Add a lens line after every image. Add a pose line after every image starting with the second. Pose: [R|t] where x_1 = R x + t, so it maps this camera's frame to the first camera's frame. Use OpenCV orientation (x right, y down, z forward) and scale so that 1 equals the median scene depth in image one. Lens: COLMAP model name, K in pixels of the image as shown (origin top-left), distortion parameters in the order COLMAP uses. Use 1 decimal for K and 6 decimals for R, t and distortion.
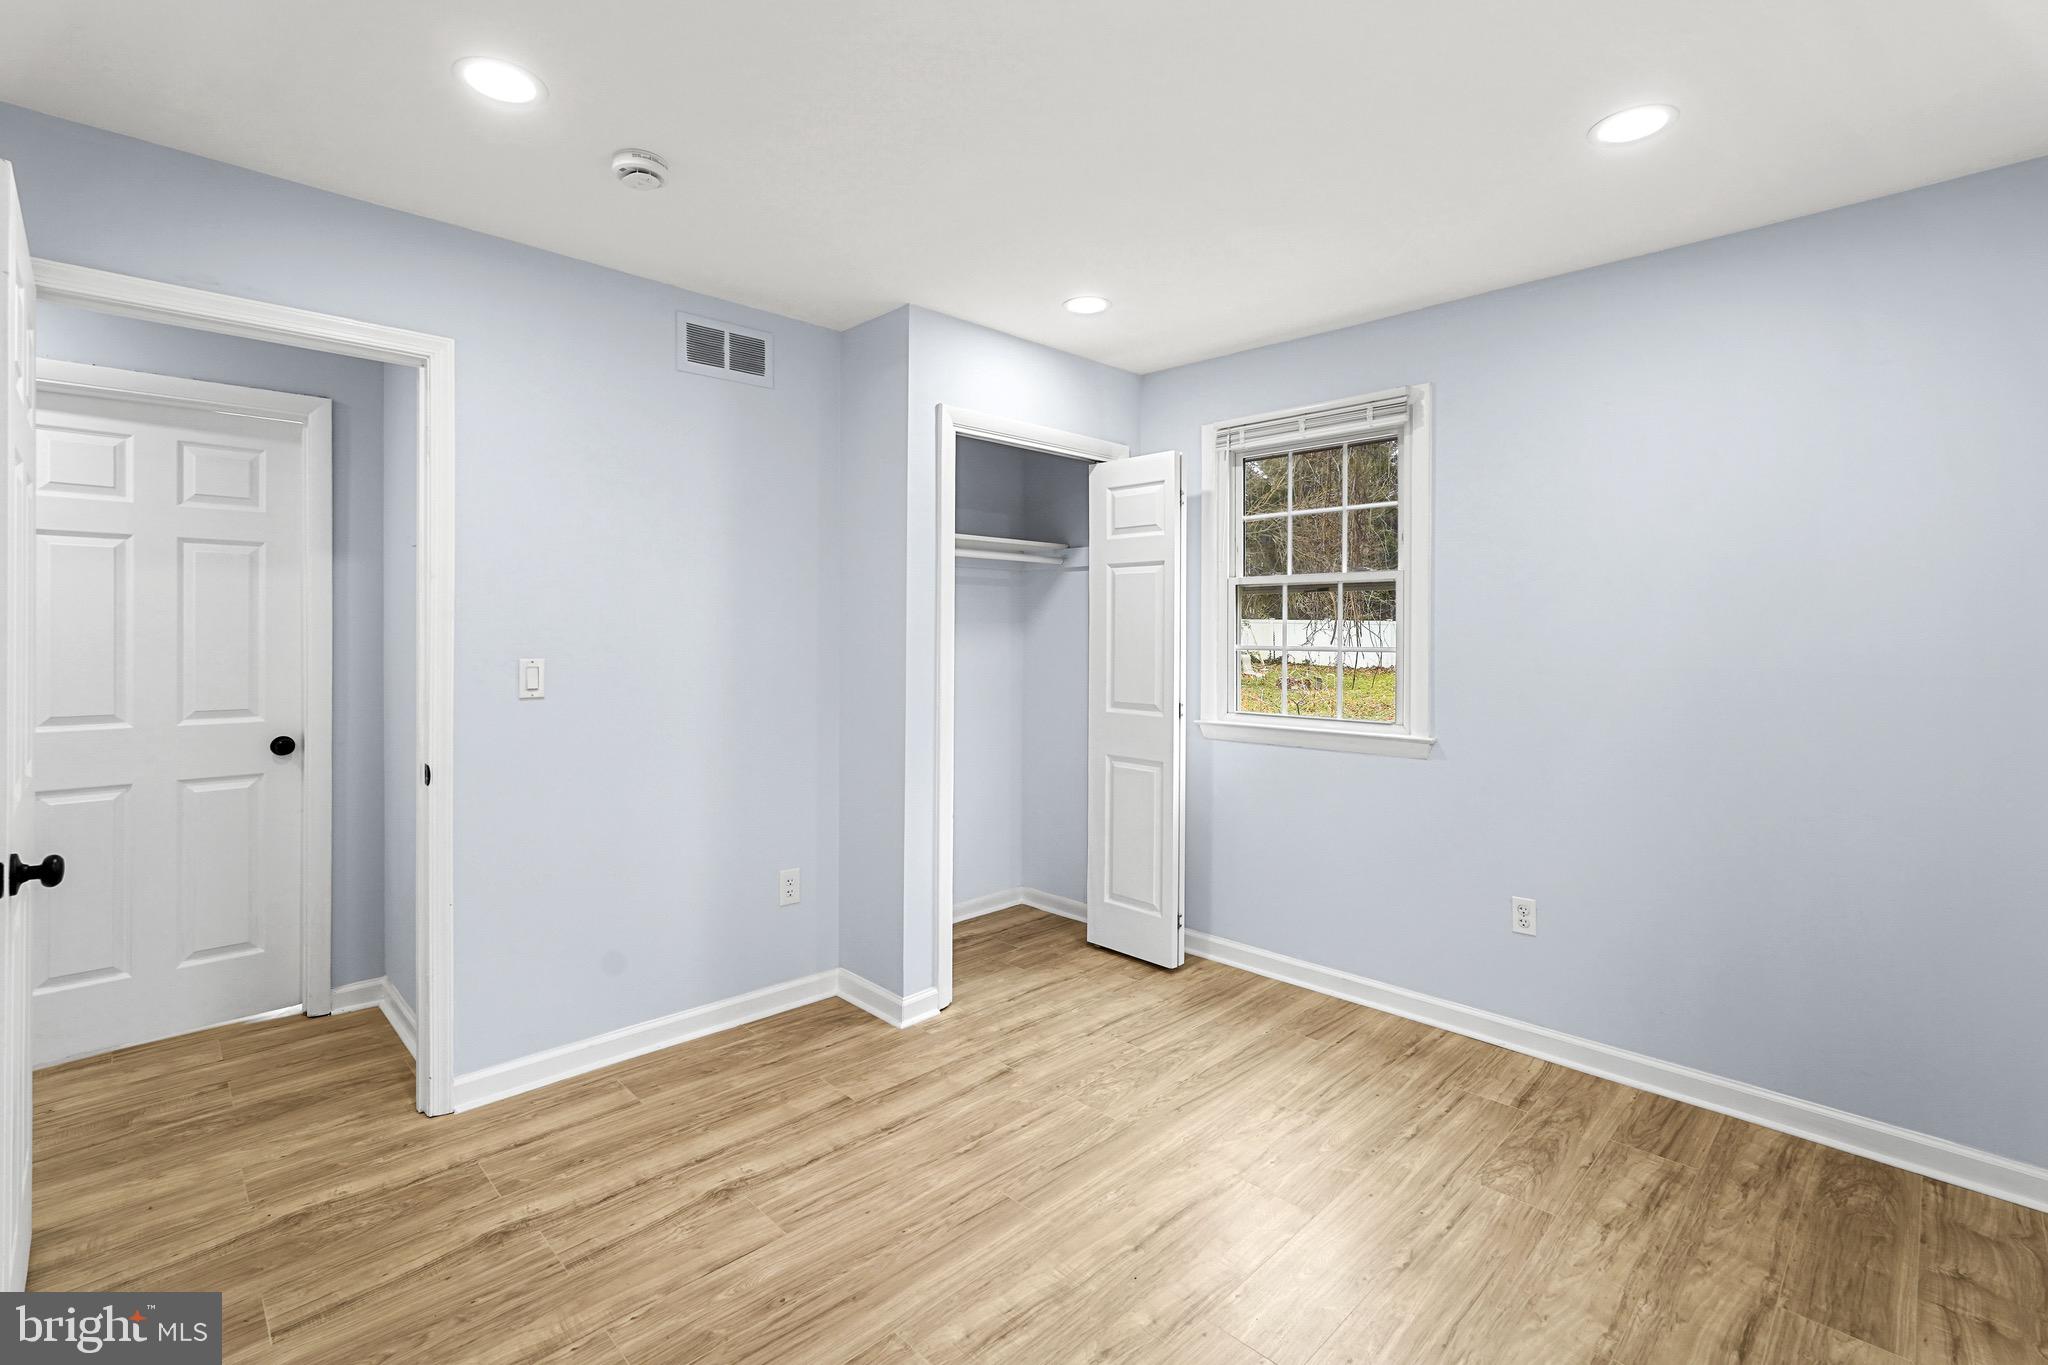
lens RADIAL K [[900.3, 0, 1006.4], [0, 900.3, 639.6], [0, 0, 1]] dist [-0.004657, 0.002194]
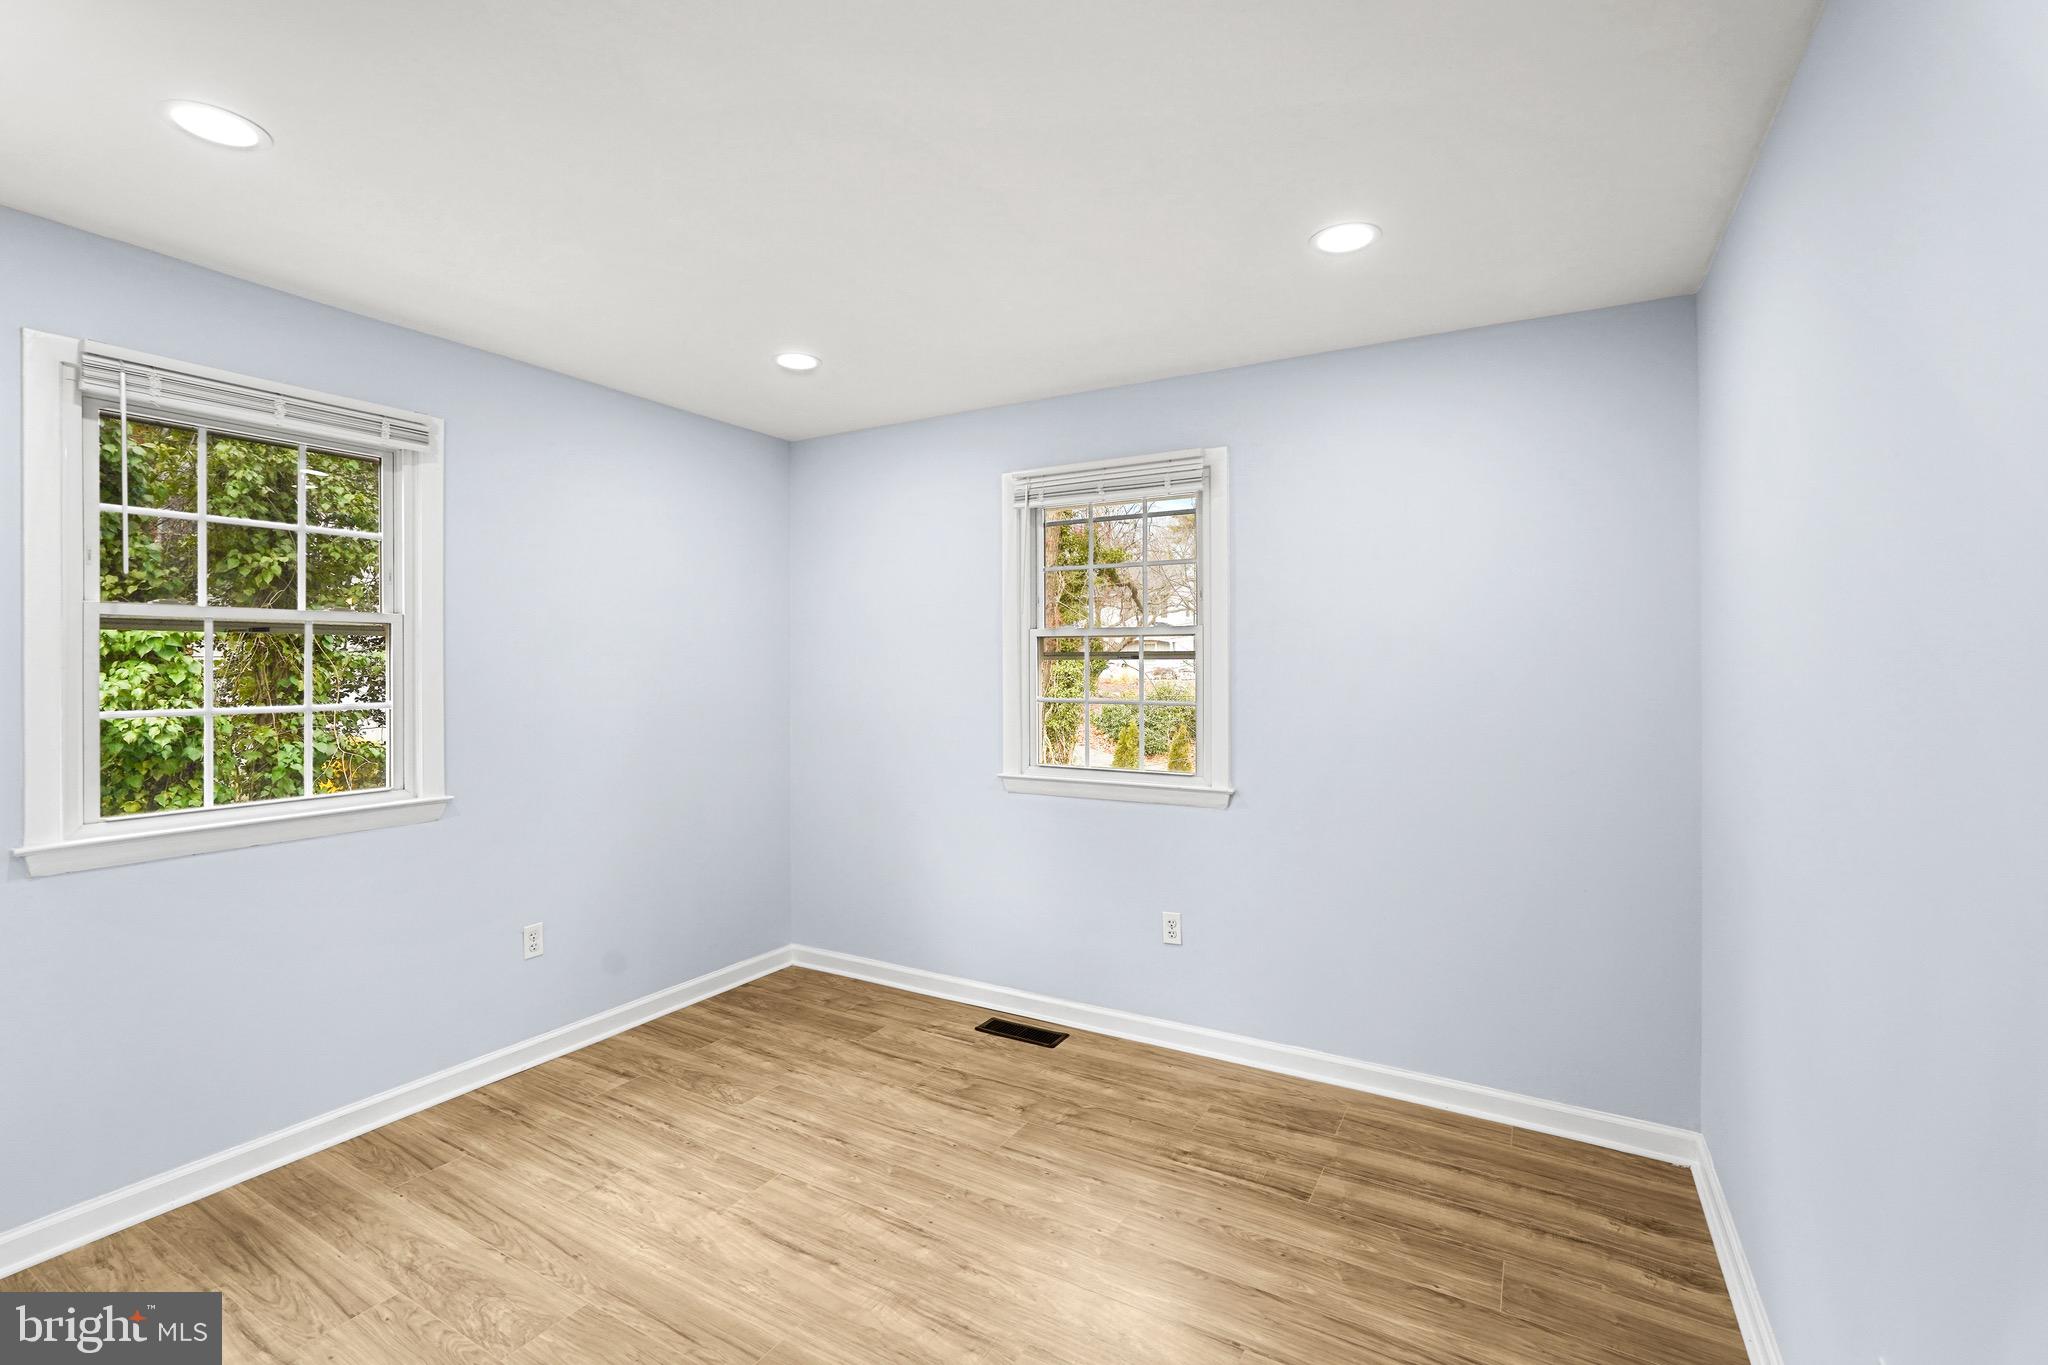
lens RADIAL K [[900.3, 0, 1022.9], [0, 900.3, 668.0], [0, 0, 1]] dist [-0.004657, 0.002194]
pose [[-0.250602, -0.010089, 0.968038, -0.727330], [0.008198, 0.999888, 0.012543, -0.039525], [-0.968055, 0.011080, -0.250491, 0.796249]]
